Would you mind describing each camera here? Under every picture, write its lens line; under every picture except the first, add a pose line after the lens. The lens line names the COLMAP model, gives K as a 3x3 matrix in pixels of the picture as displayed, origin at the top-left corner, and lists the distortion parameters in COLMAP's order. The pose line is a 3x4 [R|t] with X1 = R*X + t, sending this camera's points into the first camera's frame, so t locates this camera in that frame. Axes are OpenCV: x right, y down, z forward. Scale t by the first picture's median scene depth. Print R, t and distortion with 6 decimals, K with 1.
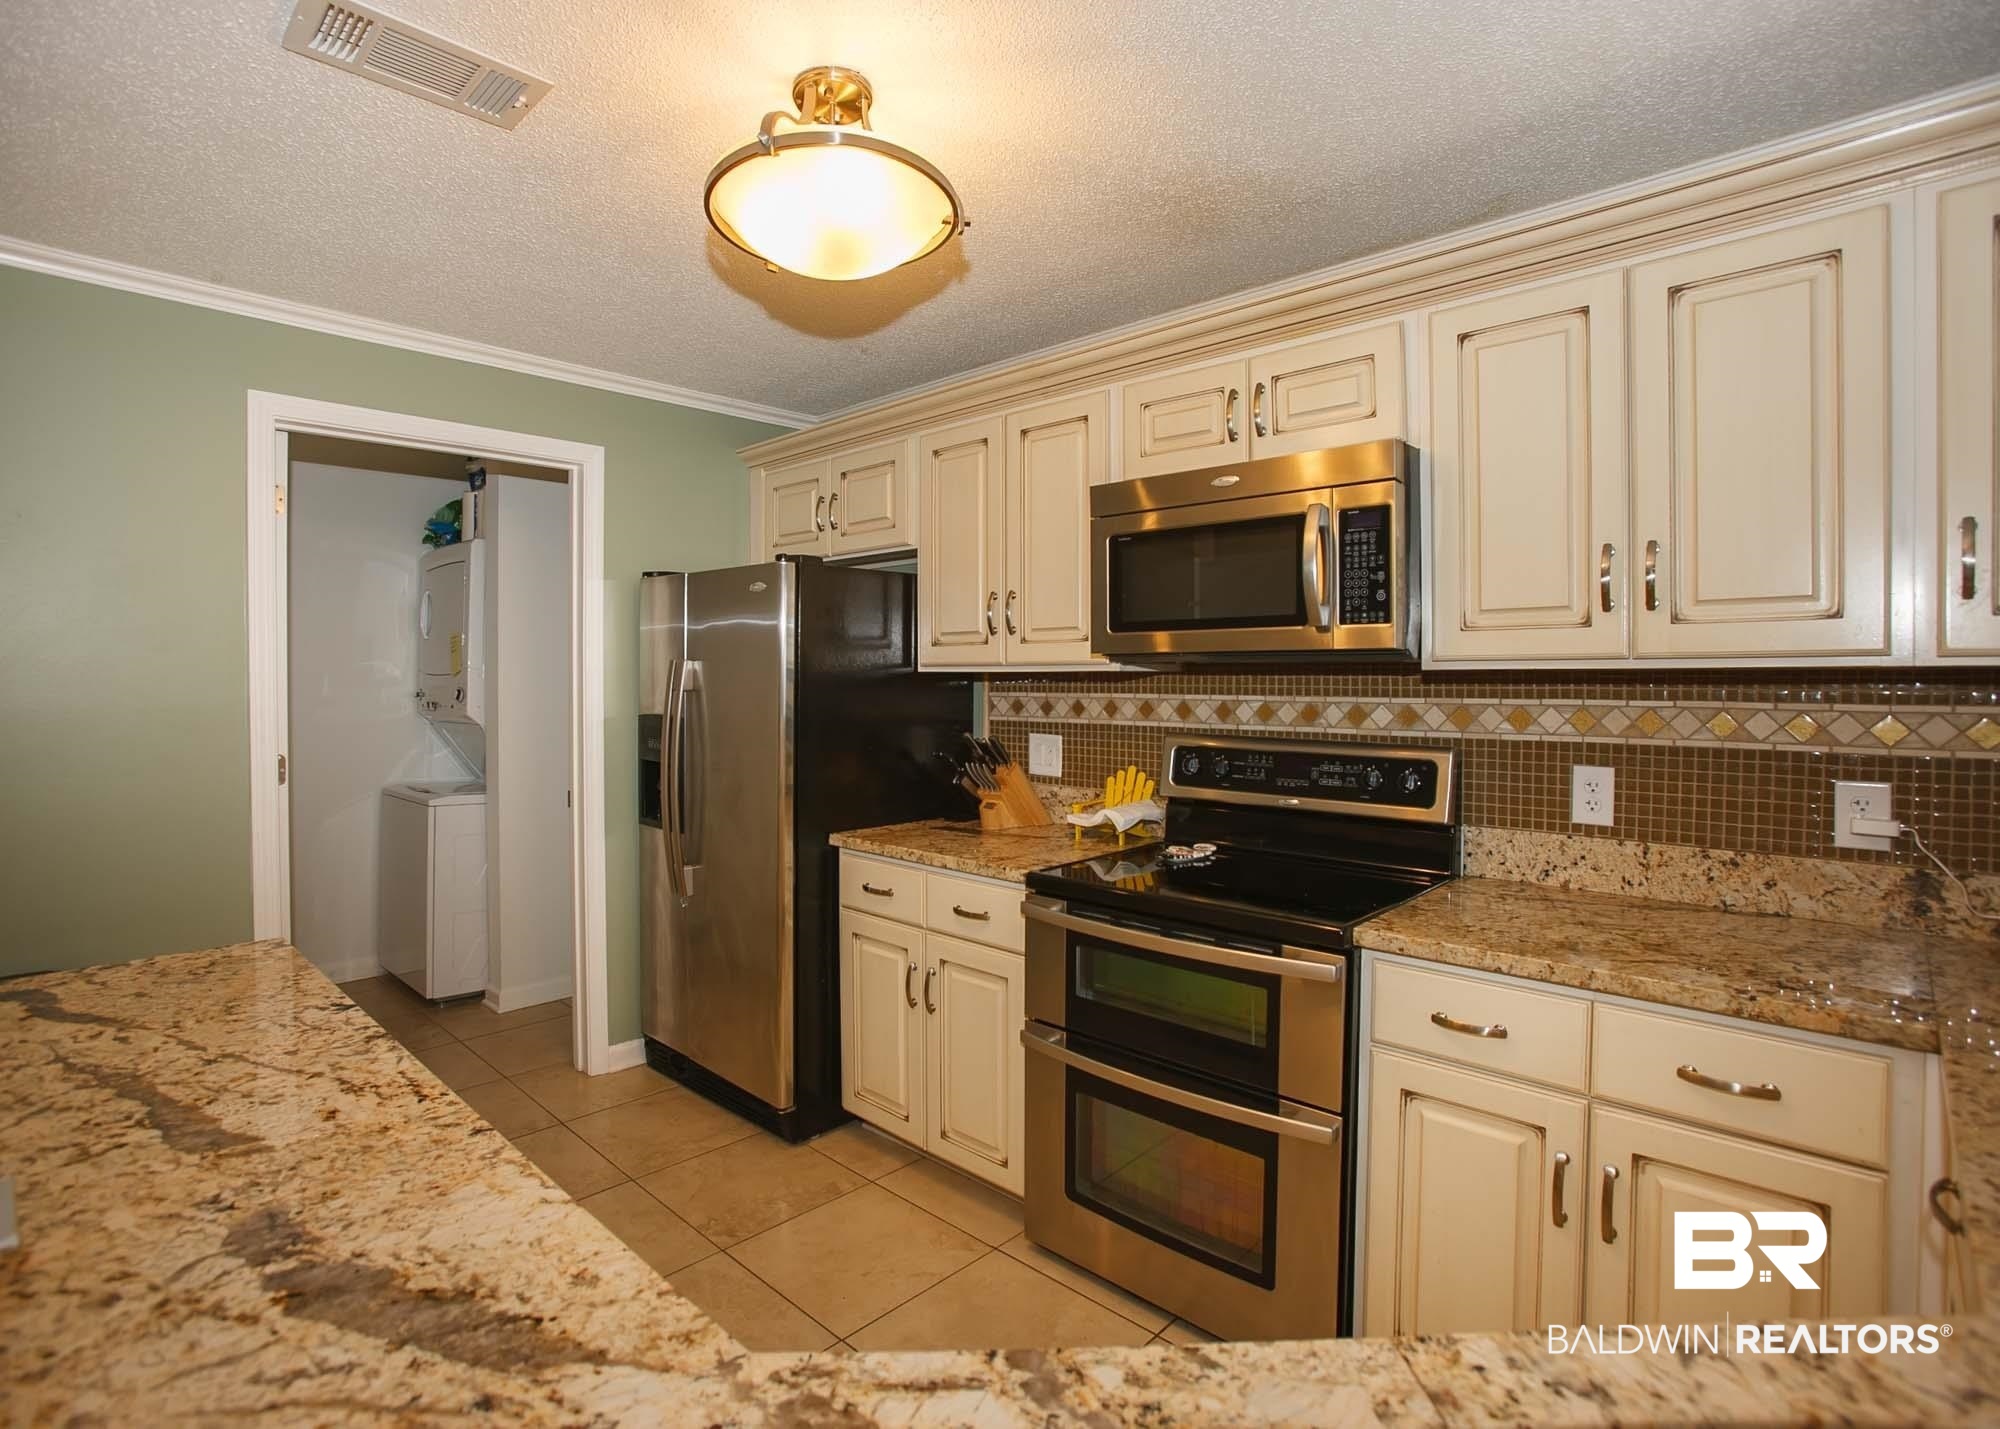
lens RADIAL K [[994.0, 0, 991.4], [0, 994.0, 683.0], [0, 0, 1]] dist [-0.072543, 0.024575]
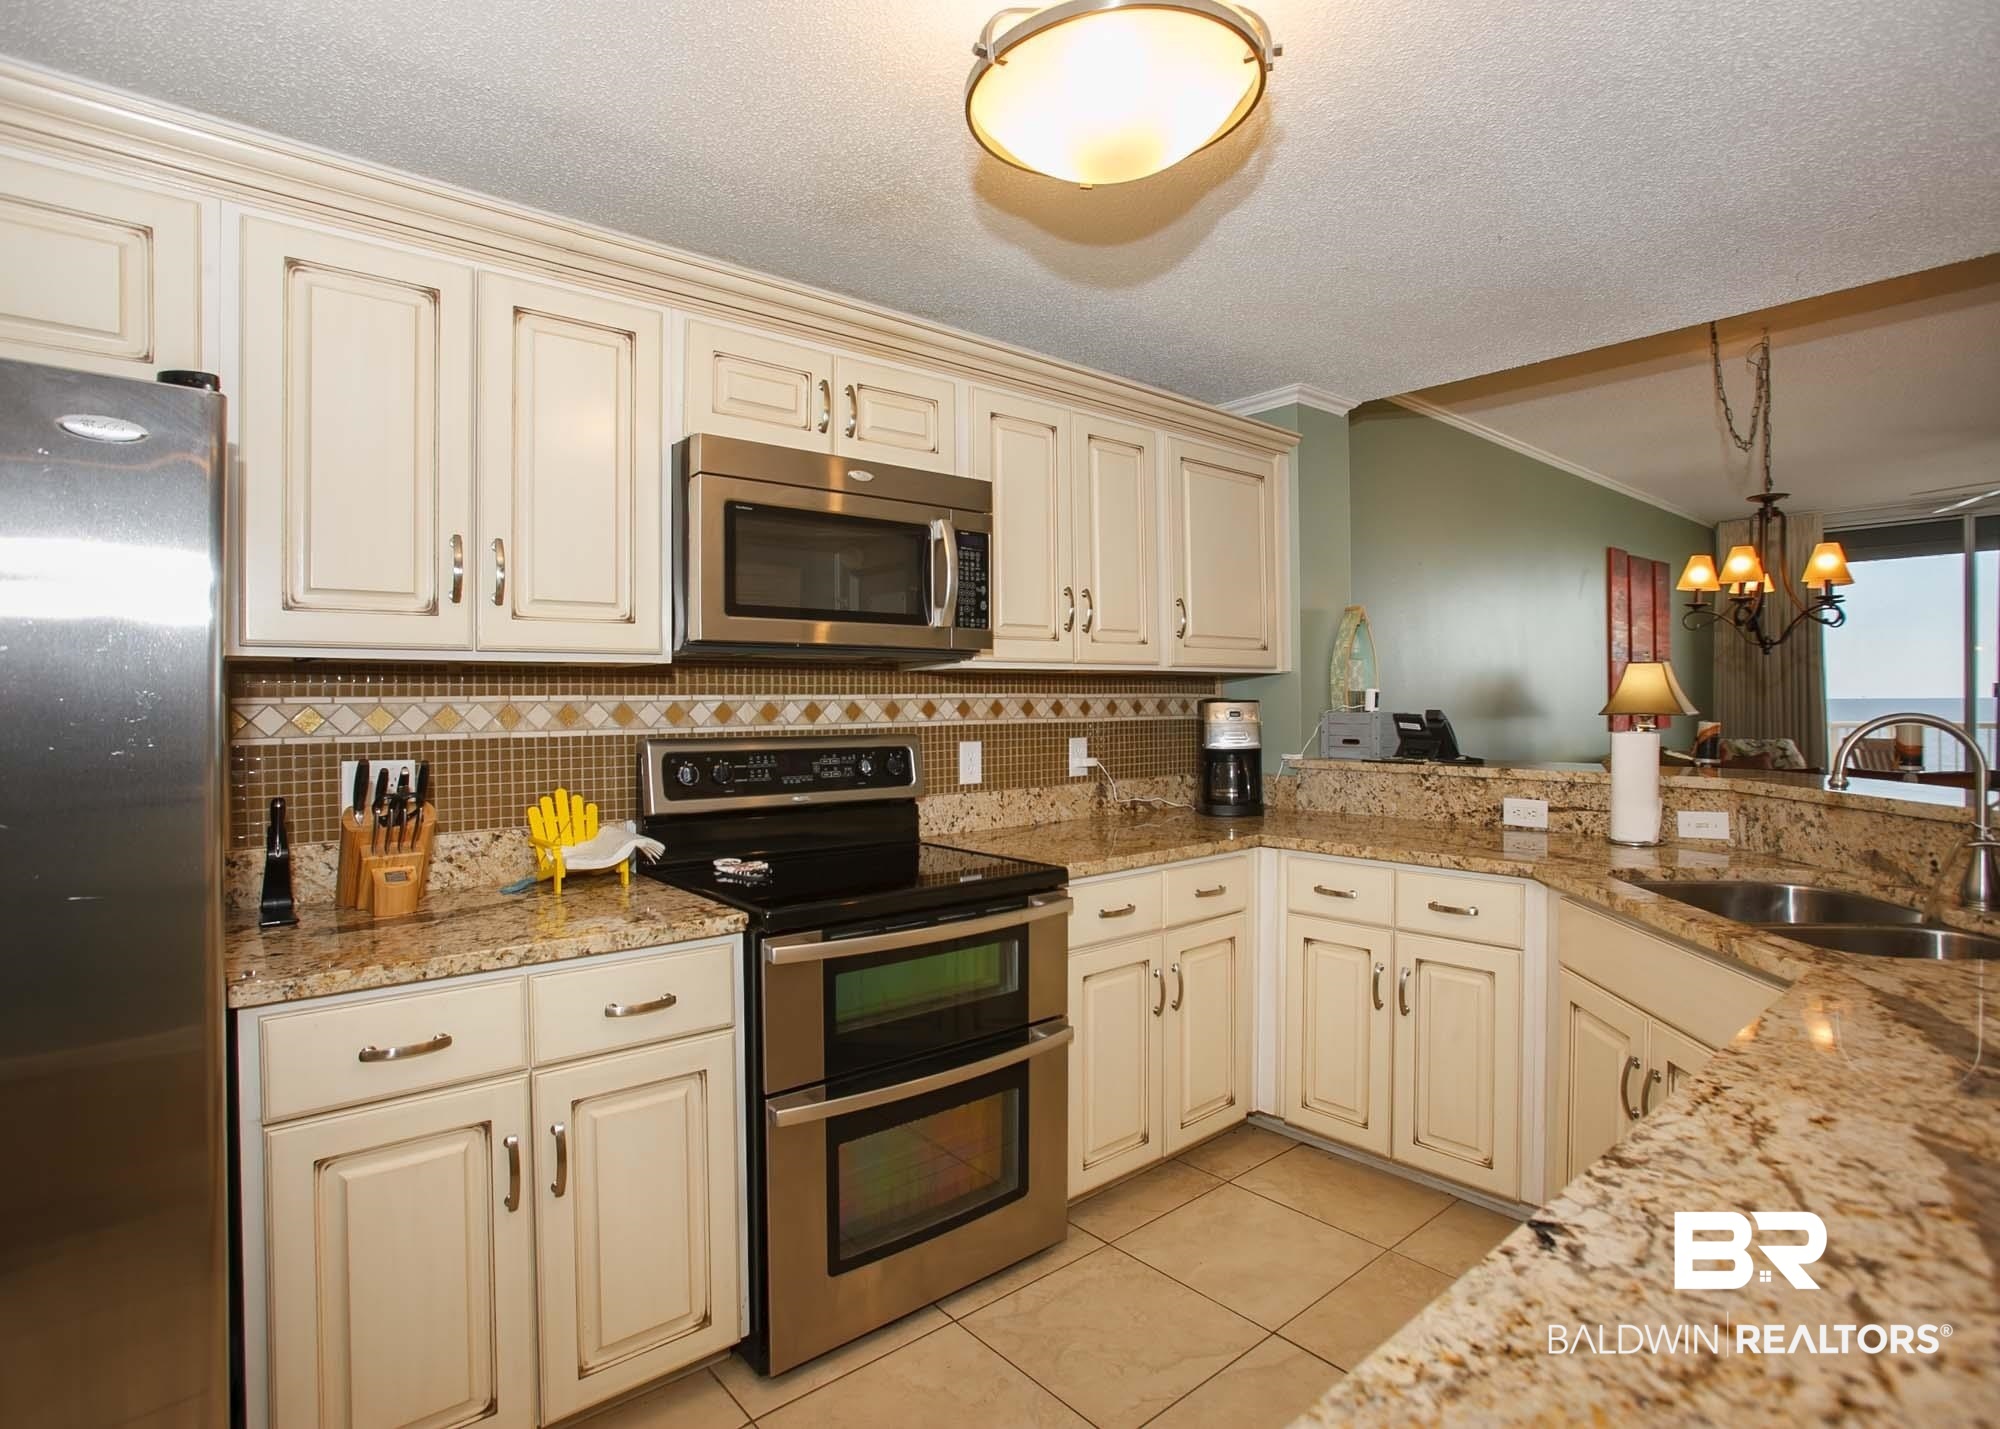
lens RADIAL K [[1024.8, 0, 998.6], [0, 1024.8, 696.5], [0, 0, 1]] dist [-0.052047, 0.028112]
pose [[0.112869, -0.016857, 0.993467, -0.717205], [-0.002825, 0.999847, 0.017286, -0.003528], [-0.993606, -0.004757, 0.112804, 0.686162]]
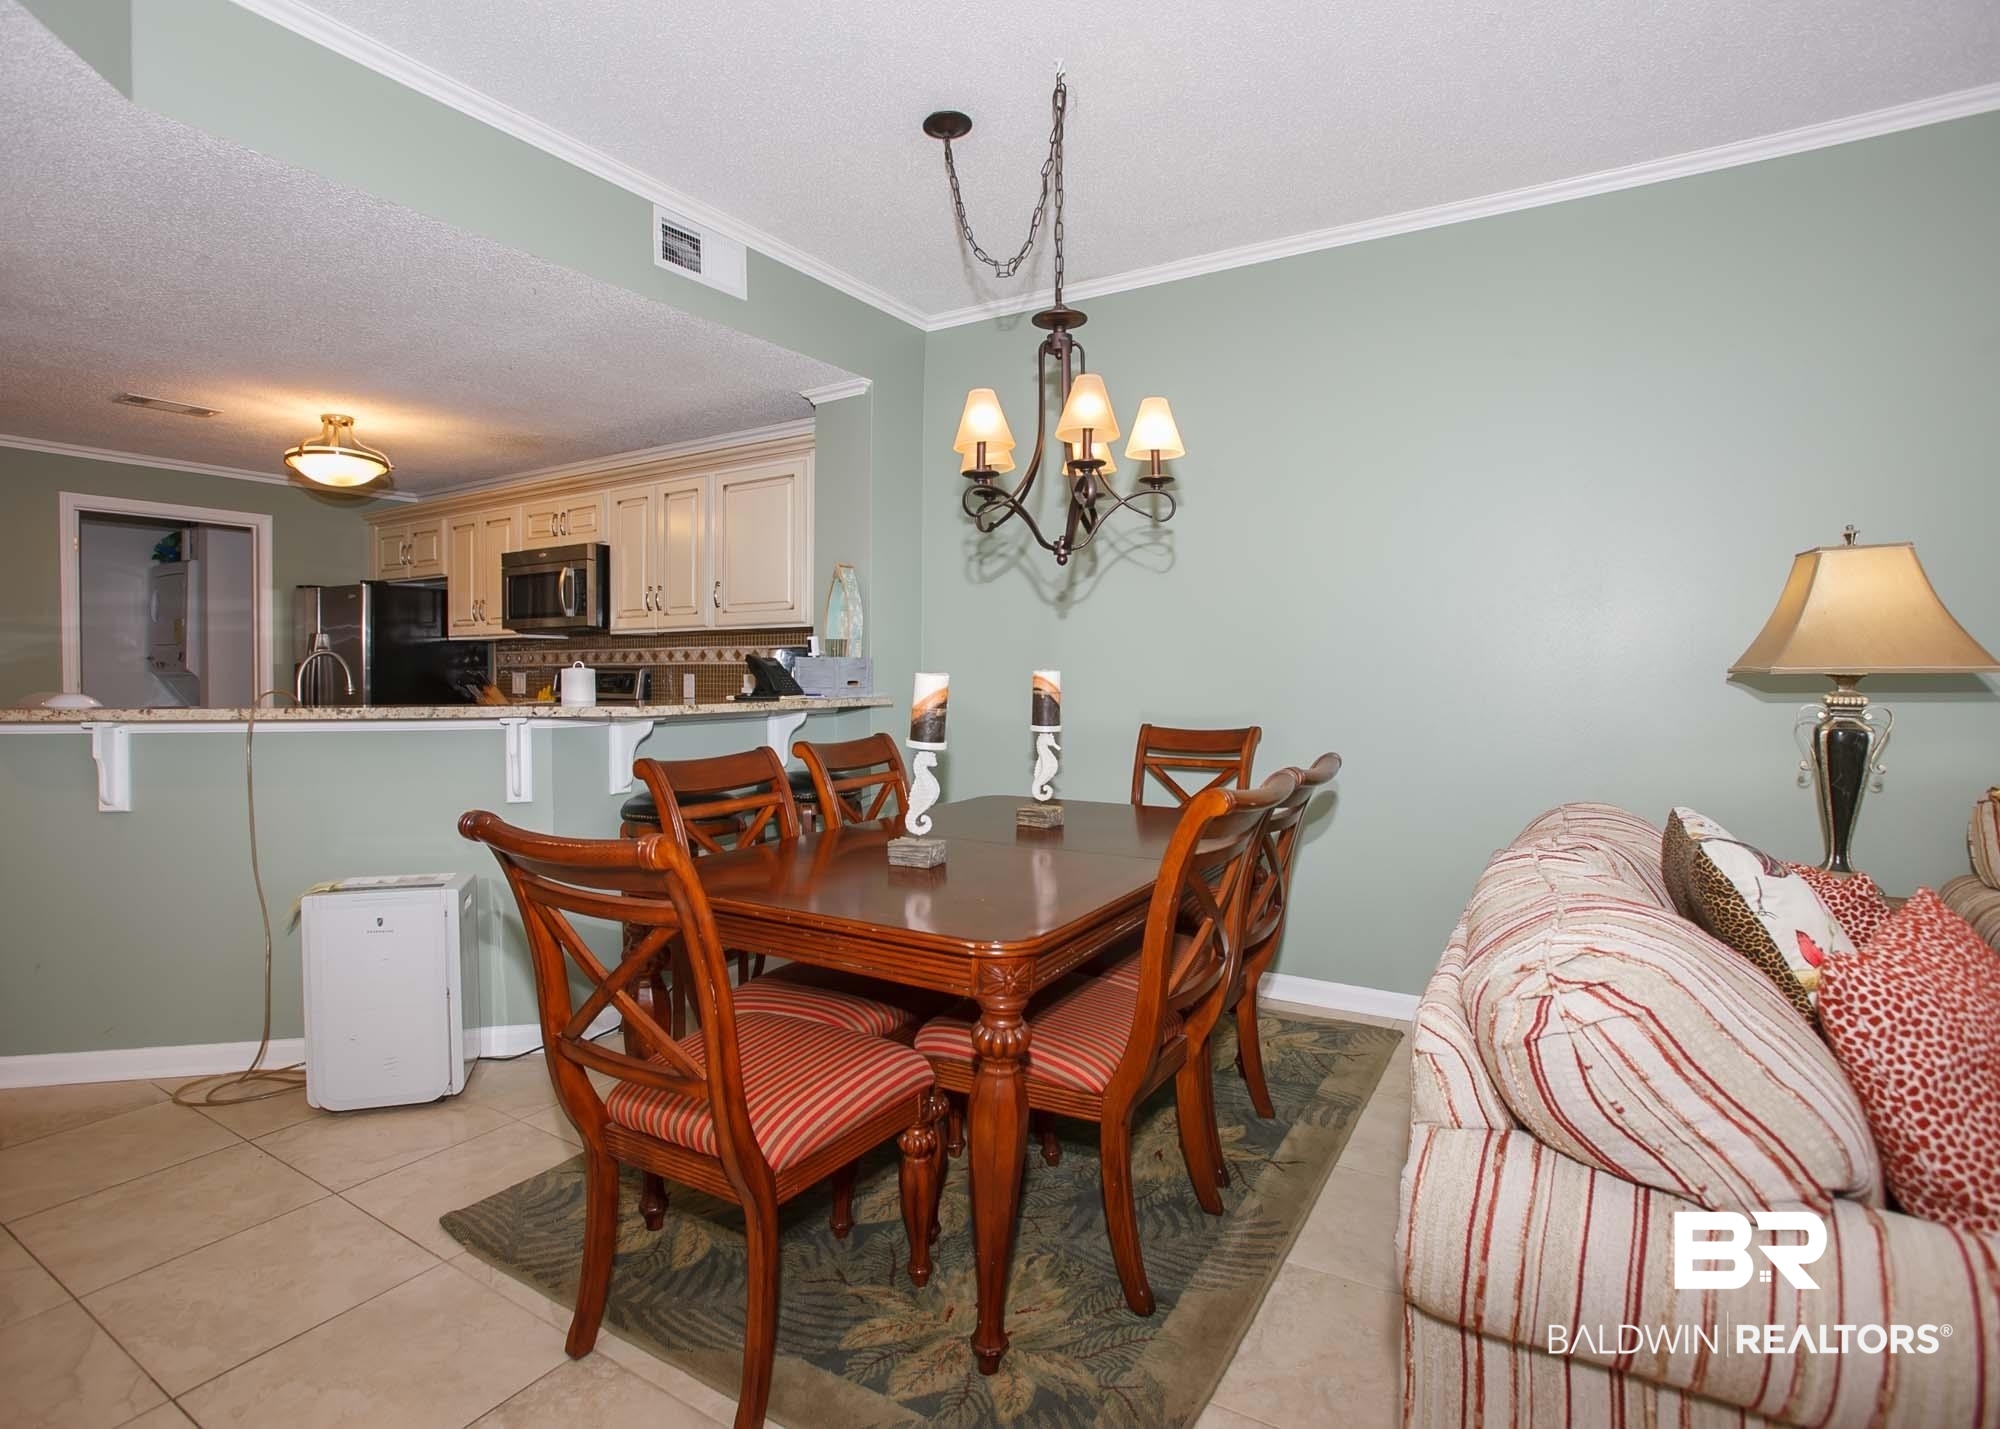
lens RADIAL K [[994.0, 0, 991.4], [0, 994.0, 683.0], [0, 0, 1]] dist [-0.072543, 0.024575]
pose [[0.977402, -0.003171, 0.211367, 0.725349], [0.002232, 0.999987, 0.004678, 0.085271], [-0.211379, -0.004101, 0.977396, -1.392551]]
